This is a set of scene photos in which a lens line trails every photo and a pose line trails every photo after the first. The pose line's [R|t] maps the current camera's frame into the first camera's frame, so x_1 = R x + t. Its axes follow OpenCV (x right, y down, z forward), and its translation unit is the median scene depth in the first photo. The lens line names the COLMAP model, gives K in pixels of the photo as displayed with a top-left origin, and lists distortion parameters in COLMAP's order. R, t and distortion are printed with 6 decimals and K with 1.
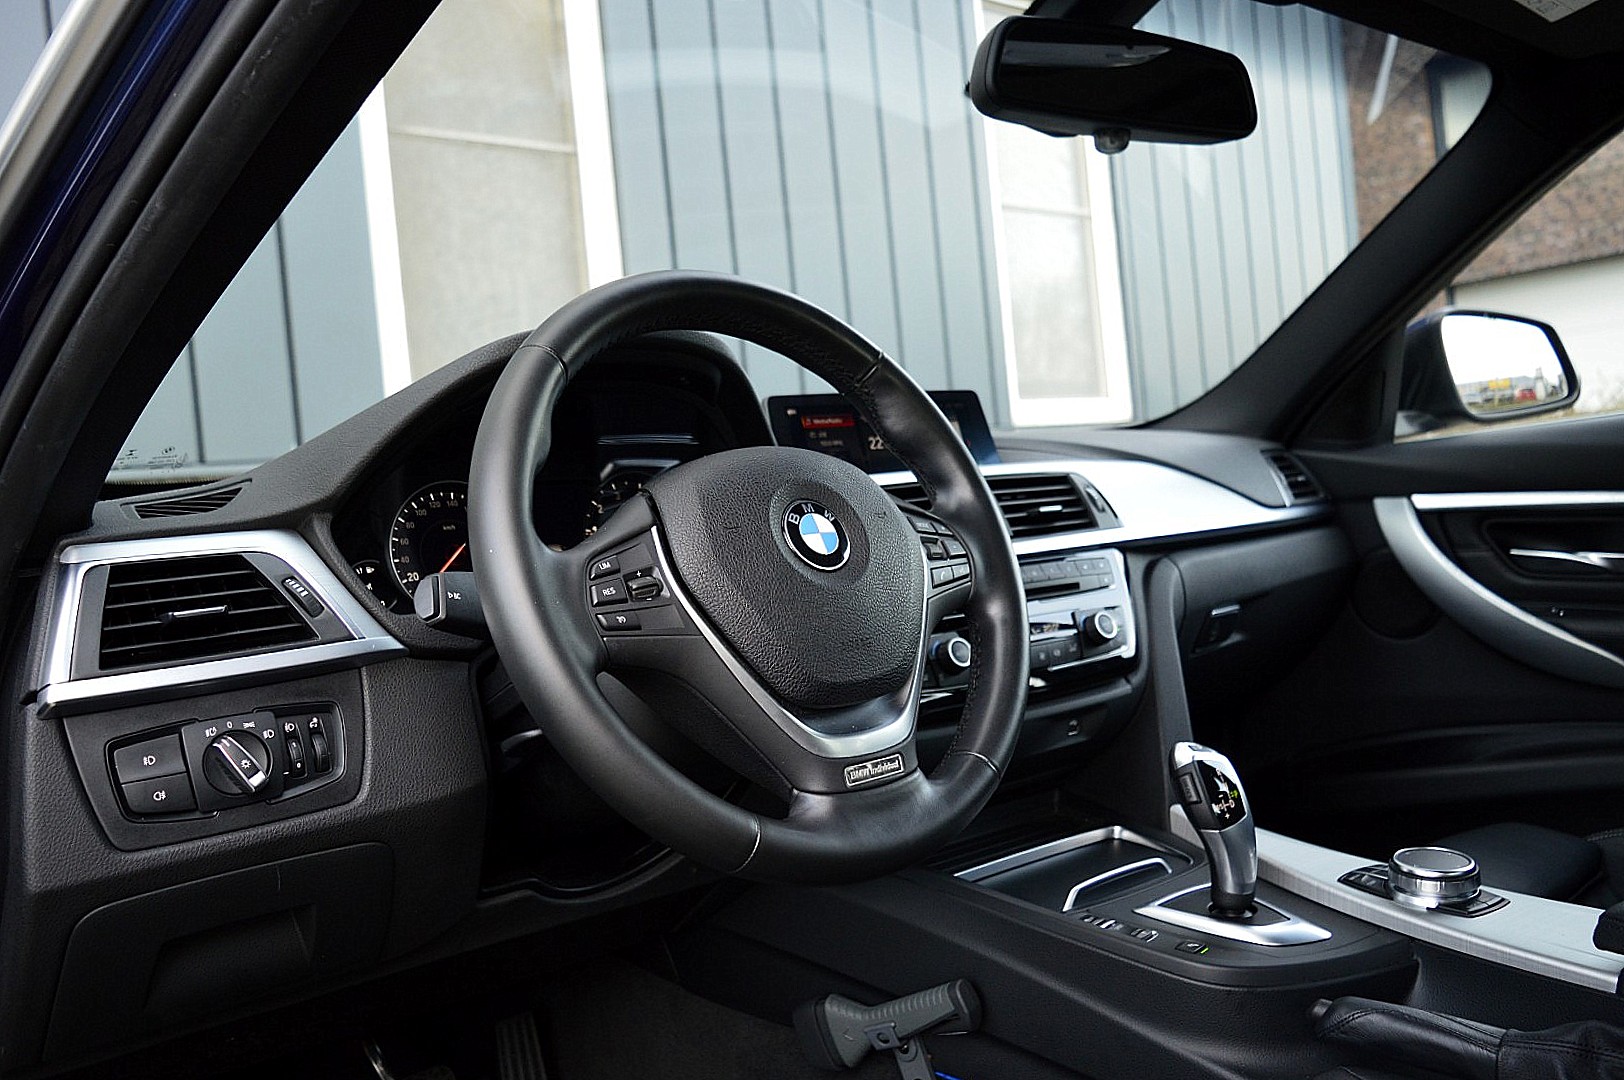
lens RADIAL K [[1391.7, 0, 812.0], [0, 1391.7, 540.0], [0, 0, 1]] dist [-0.000715, -0.002929]
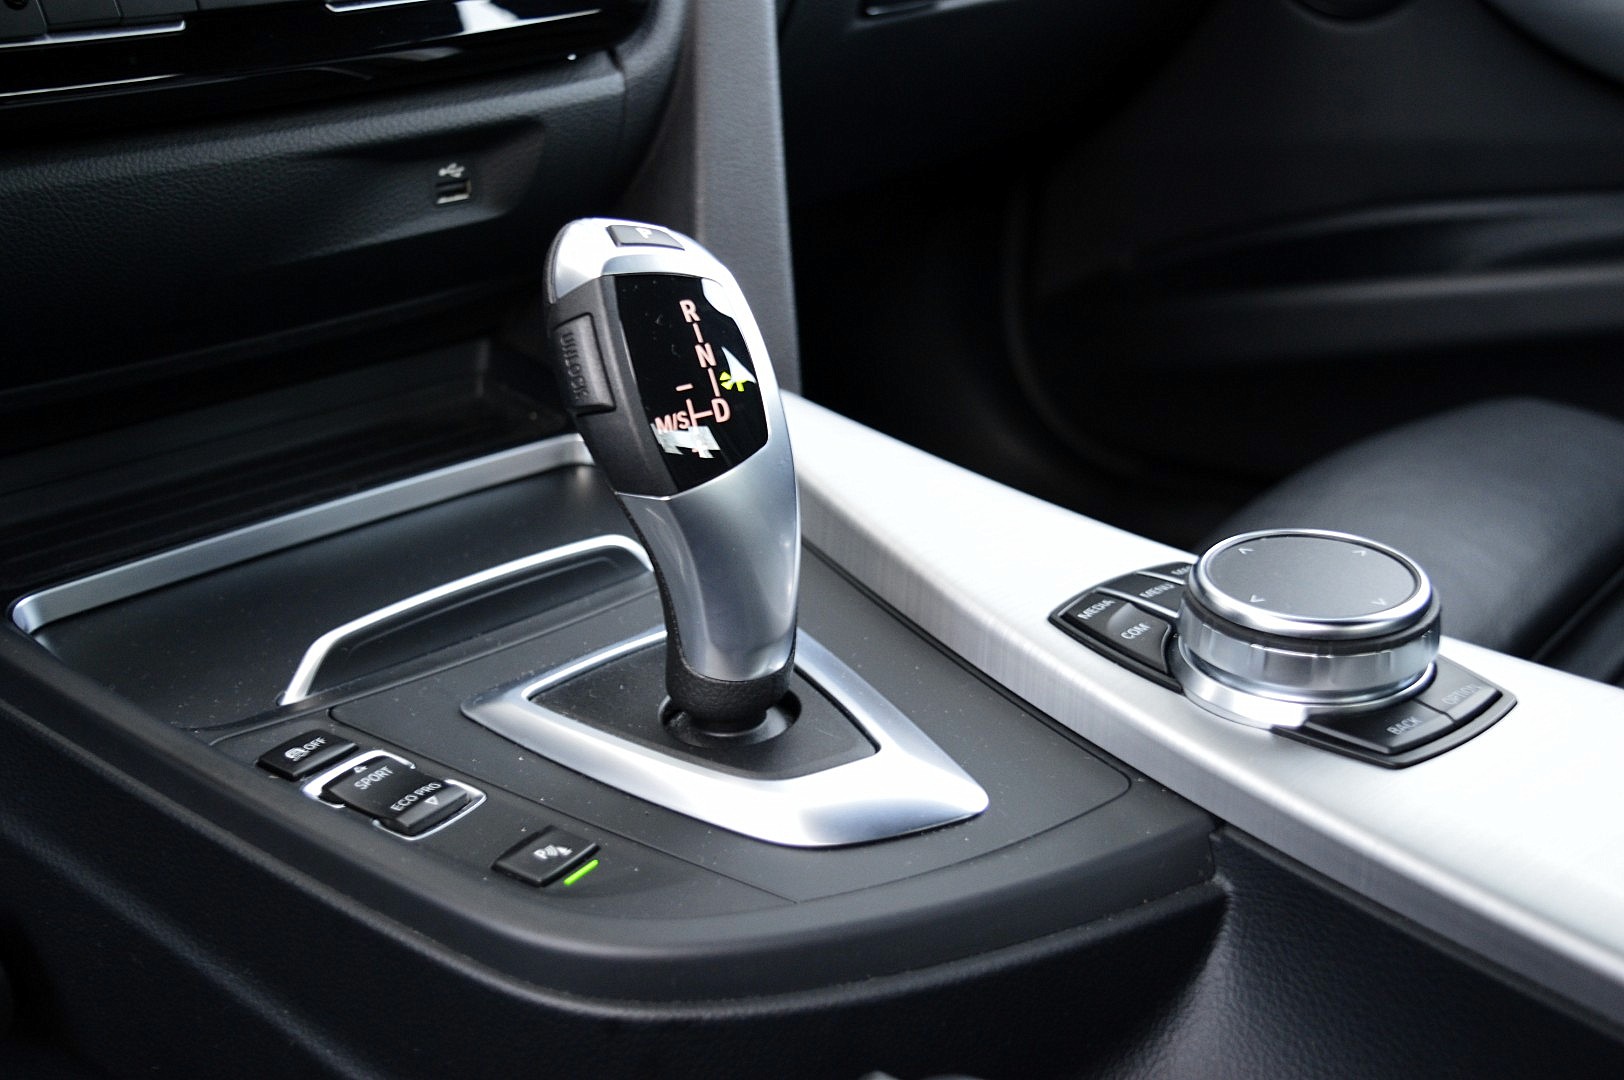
lens RADIAL K [[1834.4, 0, 812.0], [0, 1834.4, 540.0], [0, 0, 1]] dist [-0.030620, -0.013228]
pose [[0.994862, -0.014772, 0.100158, 0.266362], [-0.016285, 0.953067, 0.302320, 0.086091], [-0.099923, -0.302398, 0.947930, 0.562207]]
